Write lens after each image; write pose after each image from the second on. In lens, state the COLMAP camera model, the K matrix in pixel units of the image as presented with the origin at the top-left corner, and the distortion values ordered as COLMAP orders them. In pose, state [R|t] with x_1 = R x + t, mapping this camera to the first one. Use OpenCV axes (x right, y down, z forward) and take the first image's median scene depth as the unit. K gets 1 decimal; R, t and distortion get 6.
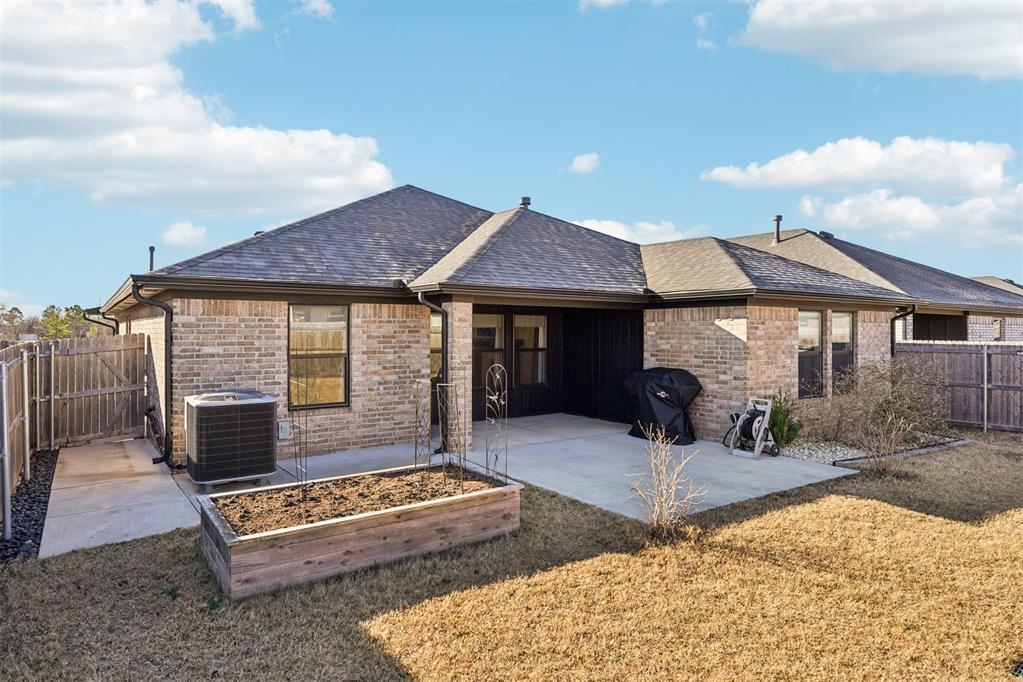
lens RADIAL K [[615.7, 0, 504.3], [0, 615.7, 322.9], [0, 0, 1]] dist [-0.002113, 0.000115]
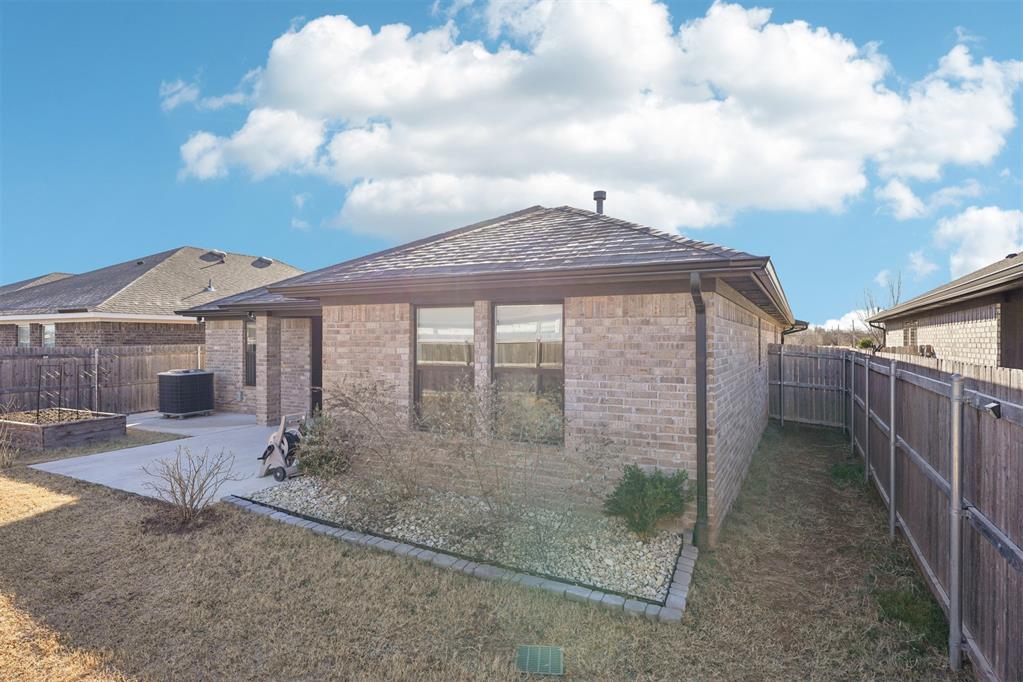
lens RADIAL K [[529.9, 0, 512.3], [0, 529.9, 342.9], [0, 0, 1]] dist [0.004437, -0.000009]
pose [[0.472718, 0.004631, -0.881201, 1.112430], [0.010357, 0.999888, 0.010811, 0.017194], [0.881153, -0.014237, 0.472617, 0.842479]]
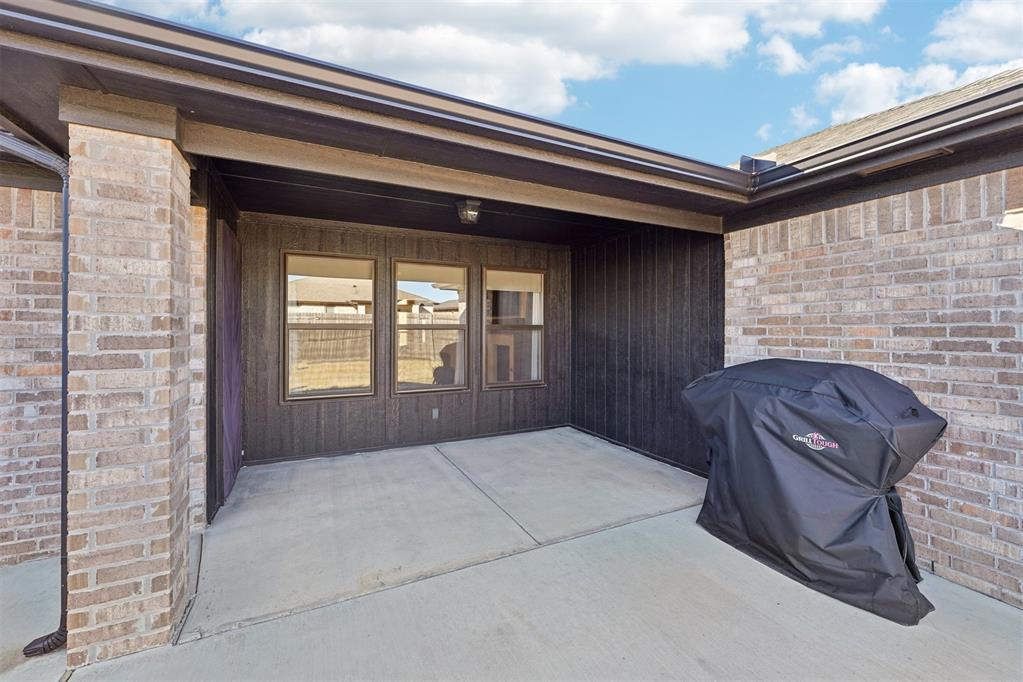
lens RADIAL K [[410.2, 0, 511.4], [0, 410.2, 328.4], [0, 0, 1]] dist [-0.002558, 0.000139]
pose [[0.989787, -0.001888, -0.142543, 0.125351], [0.003415, 0.999939, 0.010465, 0.051451], [0.142514, -0.010845, 0.989733, 0.754966]]
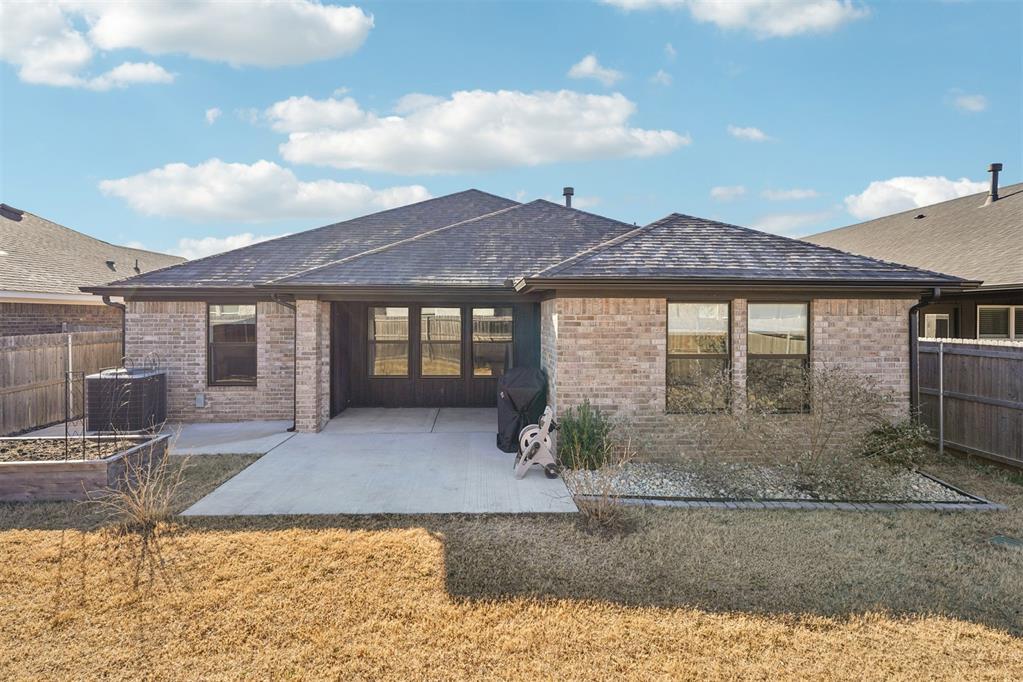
lens RADIAL K [[563.9, 0, 498.2], [0, 563.9, 317.4], [0, 0, 1]] dist [-0.000423, 0.001014]
pose [[0.844433, -0.000185, -0.535662, 0.706314], [0.005846, 0.999944, 0.008870, -0.007706], [0.535630, -0.010622, 0.844386, 0.285008]]
